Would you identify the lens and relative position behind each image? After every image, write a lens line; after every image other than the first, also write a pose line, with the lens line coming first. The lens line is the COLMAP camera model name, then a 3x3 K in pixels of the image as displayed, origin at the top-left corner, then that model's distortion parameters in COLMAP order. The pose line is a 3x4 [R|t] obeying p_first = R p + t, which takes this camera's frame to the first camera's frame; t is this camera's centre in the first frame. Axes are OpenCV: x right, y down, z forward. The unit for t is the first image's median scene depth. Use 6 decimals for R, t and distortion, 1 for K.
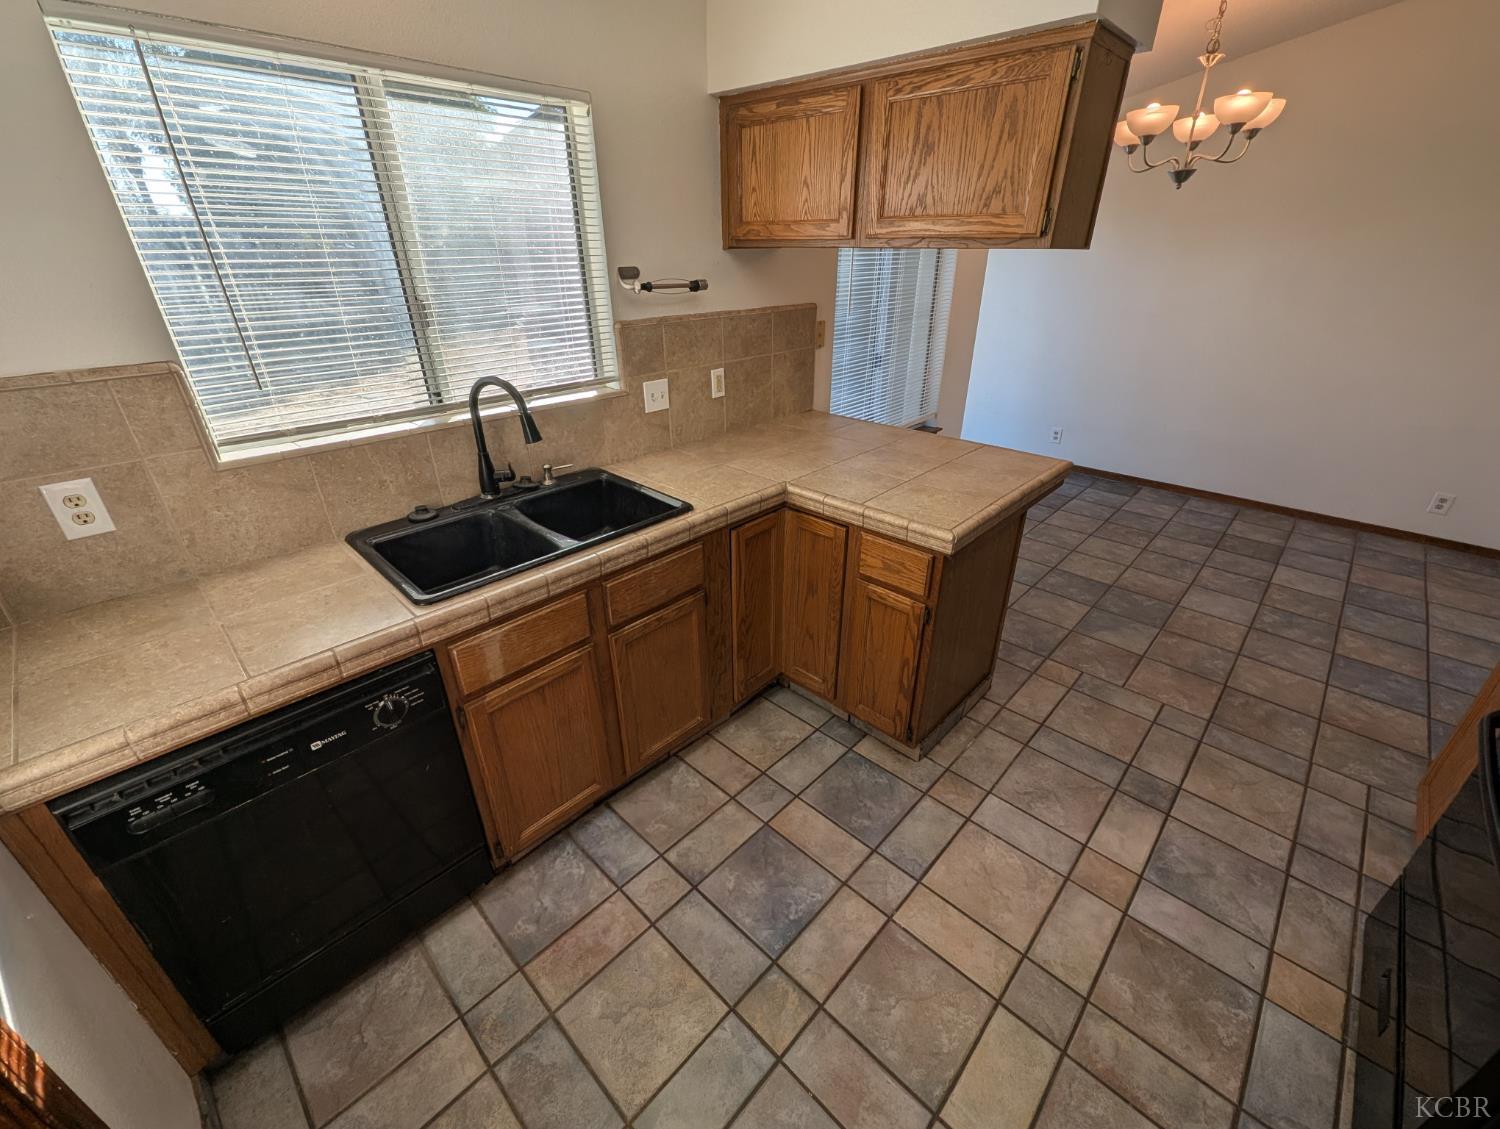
lens RADIAL K [[622.4, 0, 748.1], [0, 622.4, 563.0], [0, 0, 1]] dist [0.003012, -0.000313]
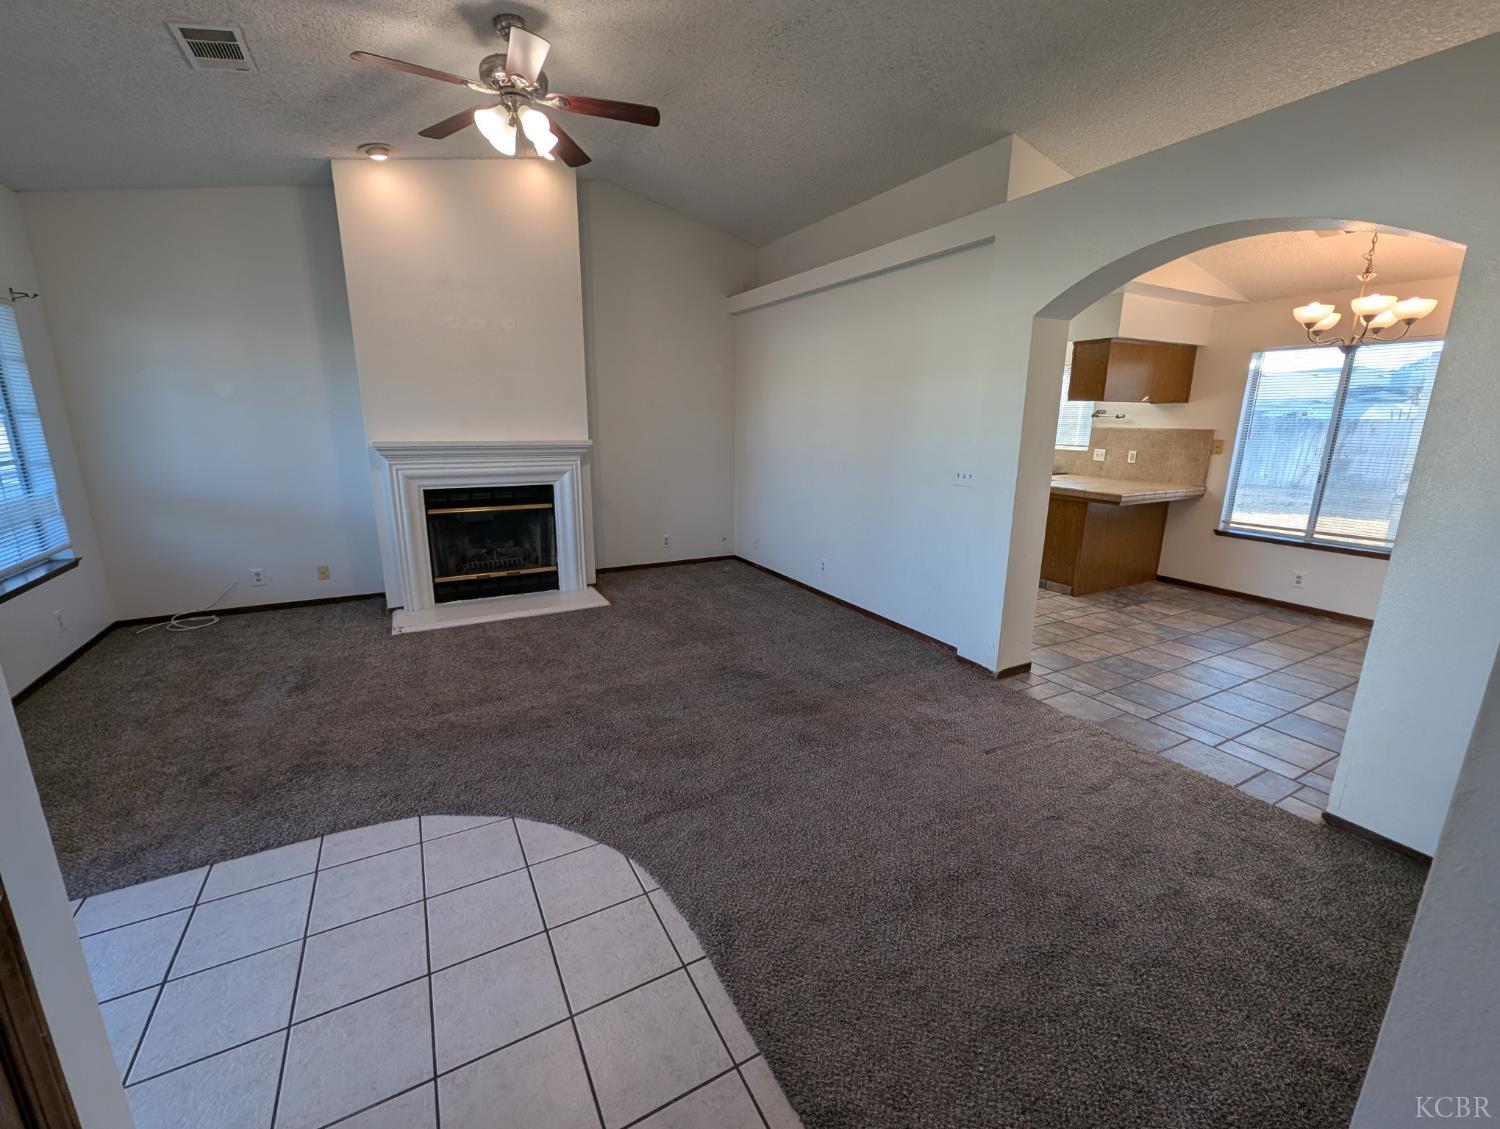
lens RADIAL K [[622.4, 0, 748.1], [0, 622.4, 563.0], [0, 0, 1]] dist [0.003012, -0.000313]
pose [[-0.301059, 0.221709, -0.927474, 2.624106], [-0.437682, 0.831977, 0.340952, -0.125416], [0.847230, 0.508585, -0.153436, 0.345445]]
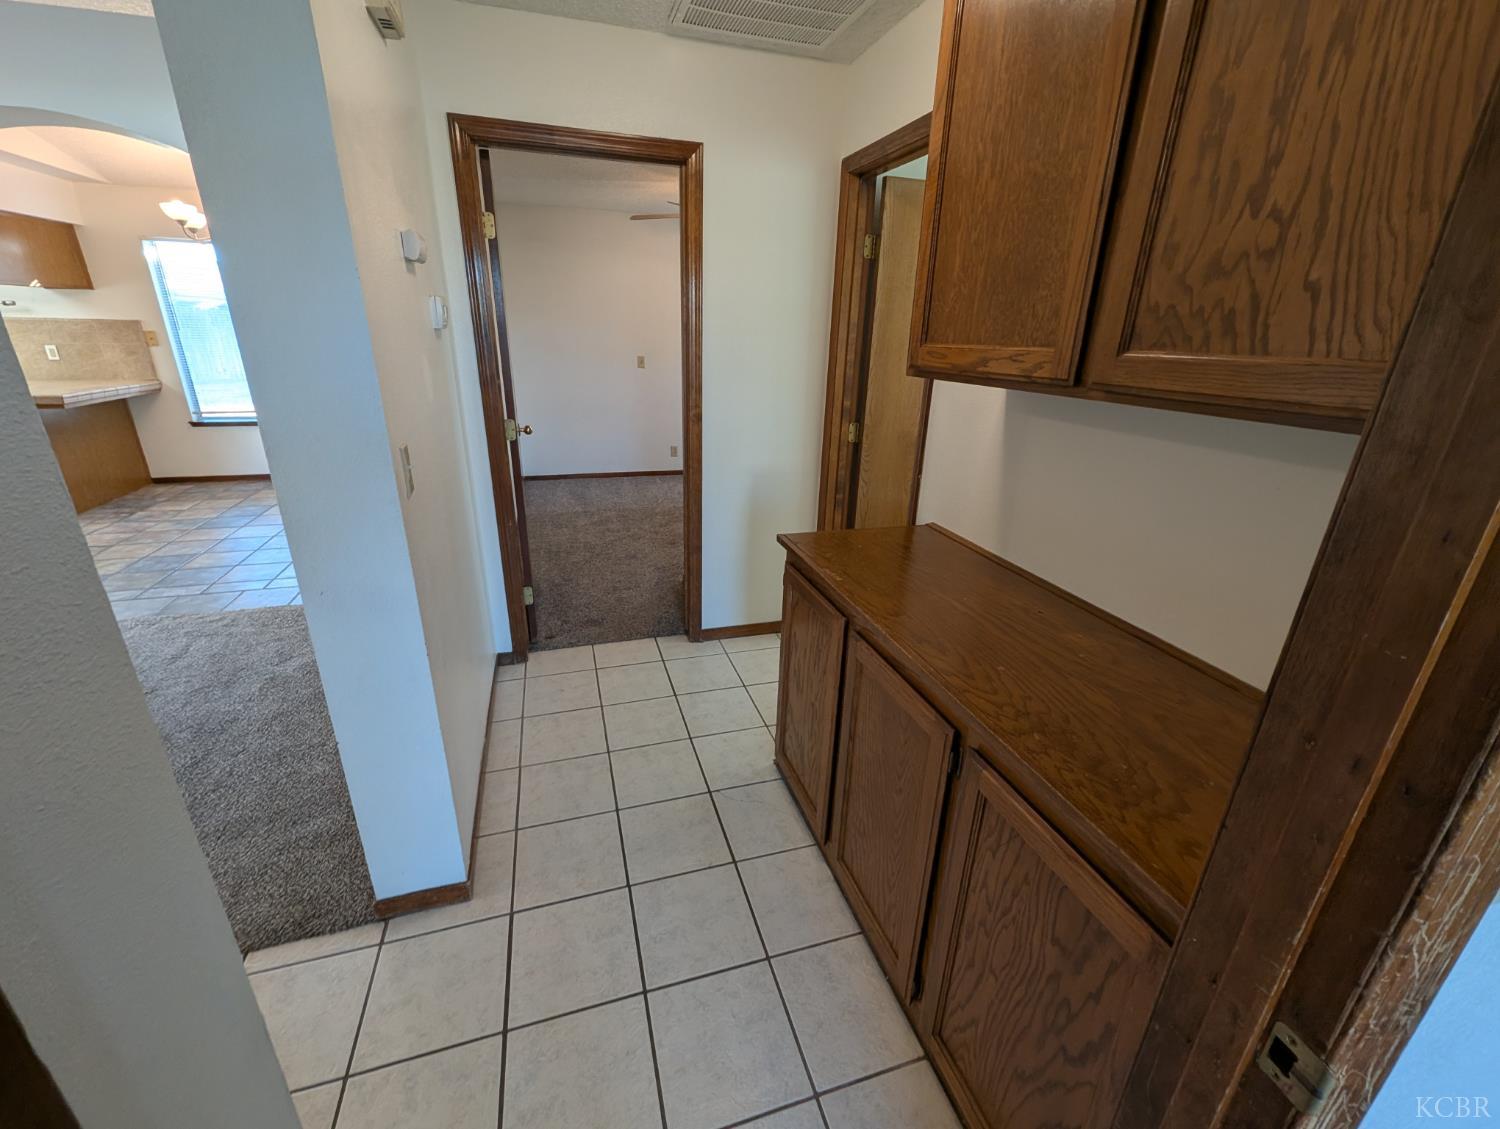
lens RADIAL K [[622.4, 0, 748.1], [0, 622.4, 563.0], [0, 0, 1]] dist [0.003012, -0.000313]
pose [[0.869961, 0.199143, -0.451122, 2.959111], [-0.248291, 0.967299, -0.051810, -0.084837], [0.426052, 0.157082, 0.890957, 0.265884]]
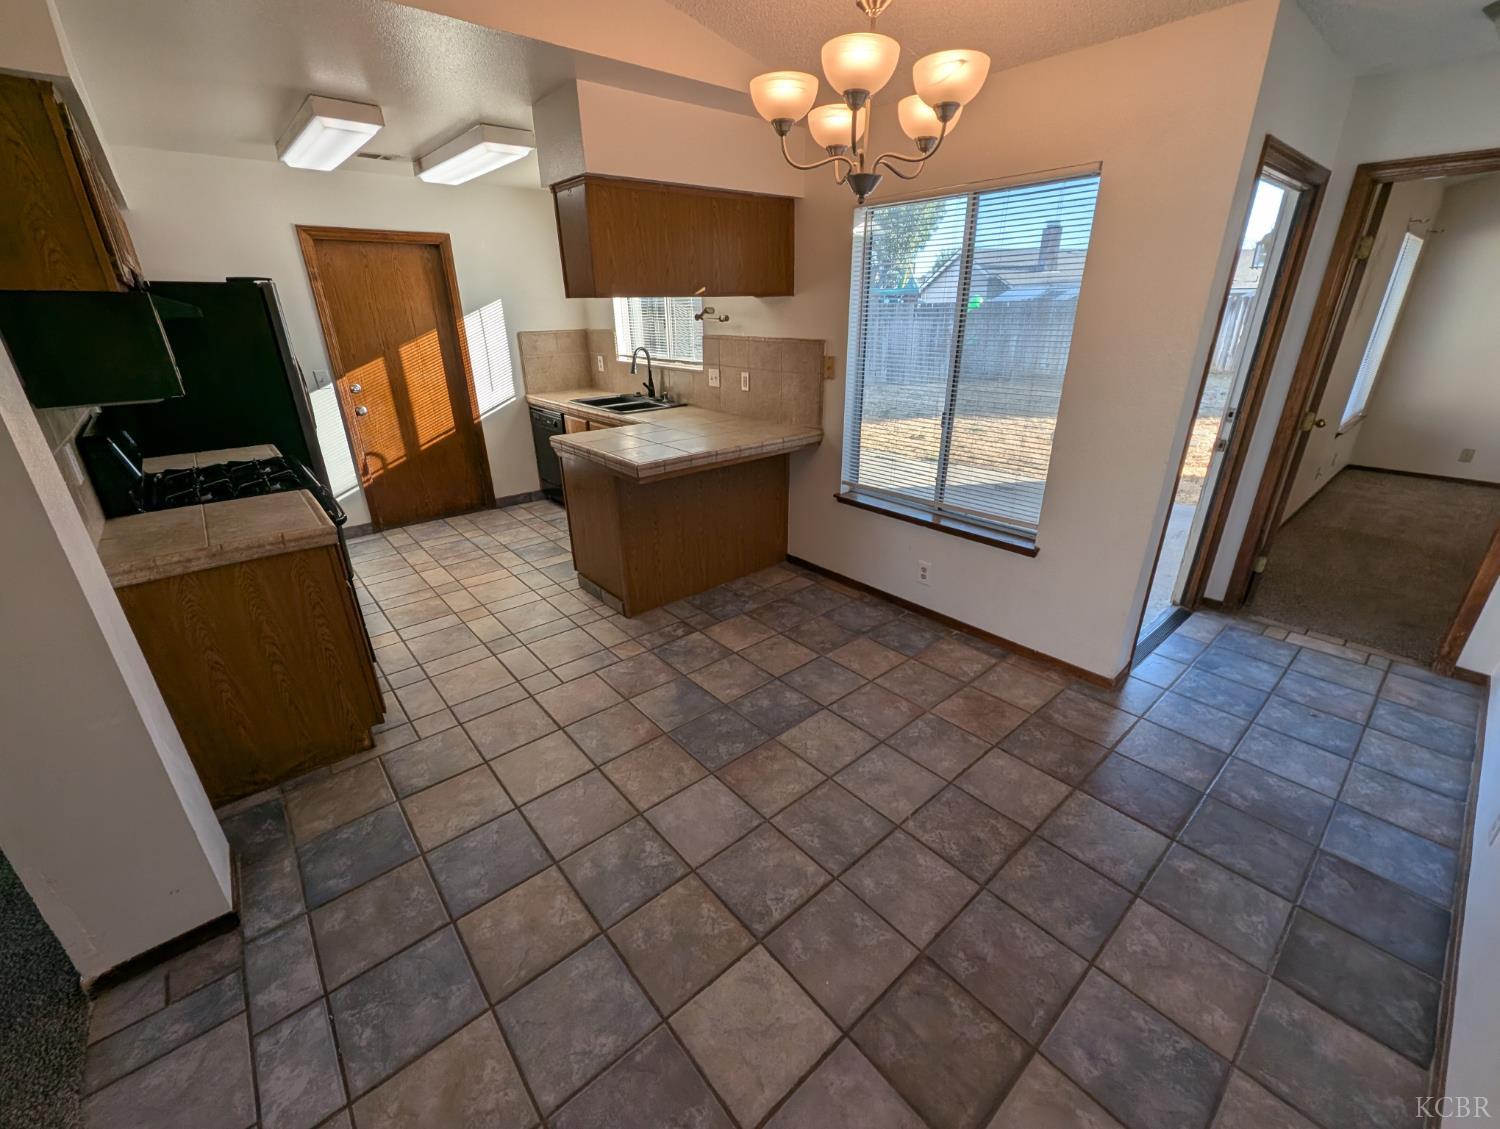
lens RADIAL K [[622.4, 0, 748.1], [0, 622.4, 563.0], [0, 0, 1]] dist [0.003012, -0.000313]
pose [[-0.100492, 0.389081, -0.915706, 1.544551], [-0.435911, 0.810110, 0.392052, -0.533633], [0.894362, 0.438564, 0.088195, 1.068624]]
